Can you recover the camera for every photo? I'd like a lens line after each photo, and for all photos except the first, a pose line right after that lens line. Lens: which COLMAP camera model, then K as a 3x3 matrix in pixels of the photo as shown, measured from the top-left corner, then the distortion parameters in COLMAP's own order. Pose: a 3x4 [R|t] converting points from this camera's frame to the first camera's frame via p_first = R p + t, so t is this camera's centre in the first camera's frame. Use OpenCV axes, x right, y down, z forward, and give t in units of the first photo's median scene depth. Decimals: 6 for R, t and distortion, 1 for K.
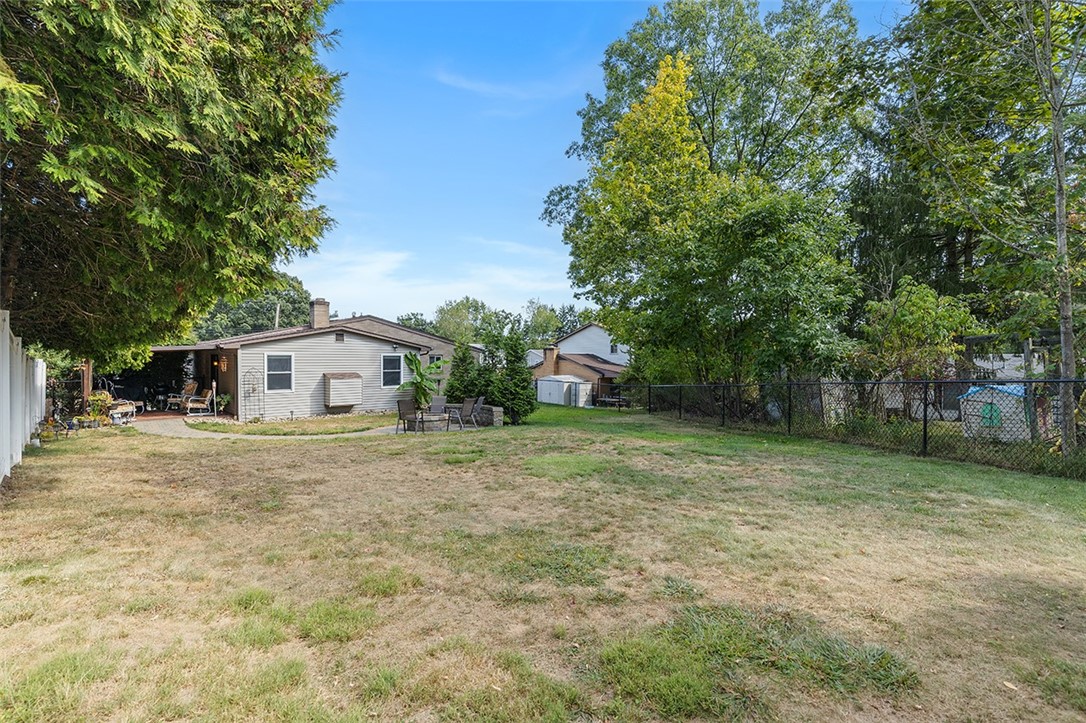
lens RADIAL K [[491.5, 0, 543.2], [0, 491.5, 362.1], [0, 0, 1]] dist [0.010222, -0.001460]
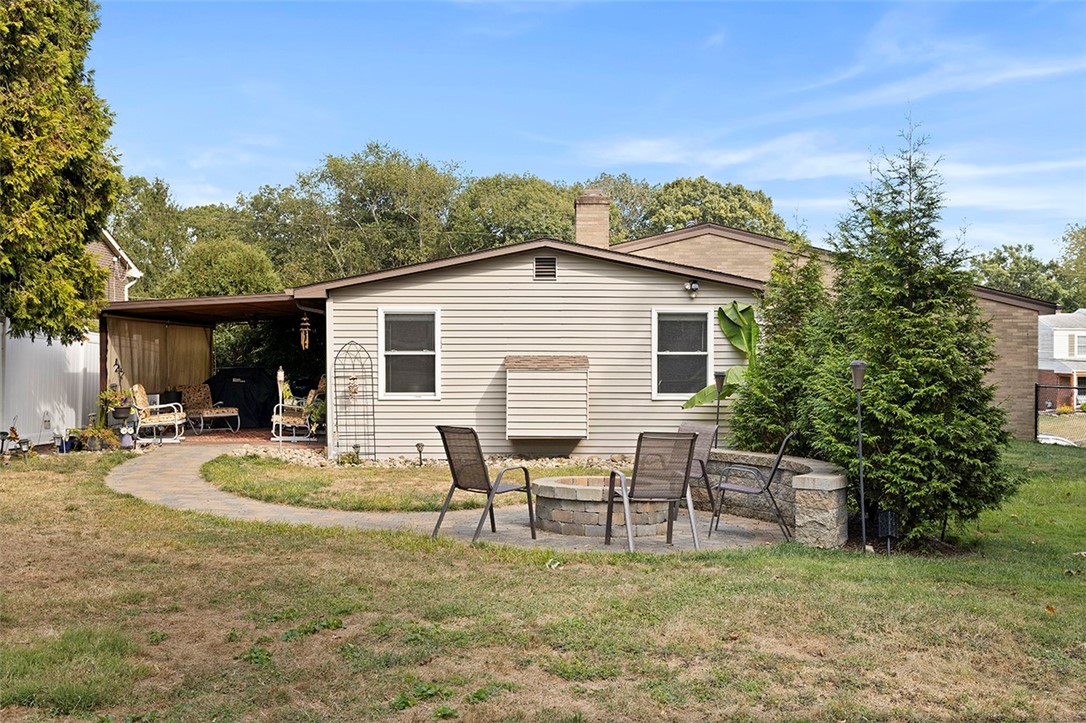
lens RADIAL K [[993.7, 0, 542.8], [0, 993.7, 361.9], [0, 0, 1]] dist [0.010985, 0.000000]
pose [[0.754675, 0.004937, -0.656080, 0.121276], [-0.002118, 0.999985, 0.005089, 0.023318], [0.656095, -0.002451, 0.754674, 0.402467]]
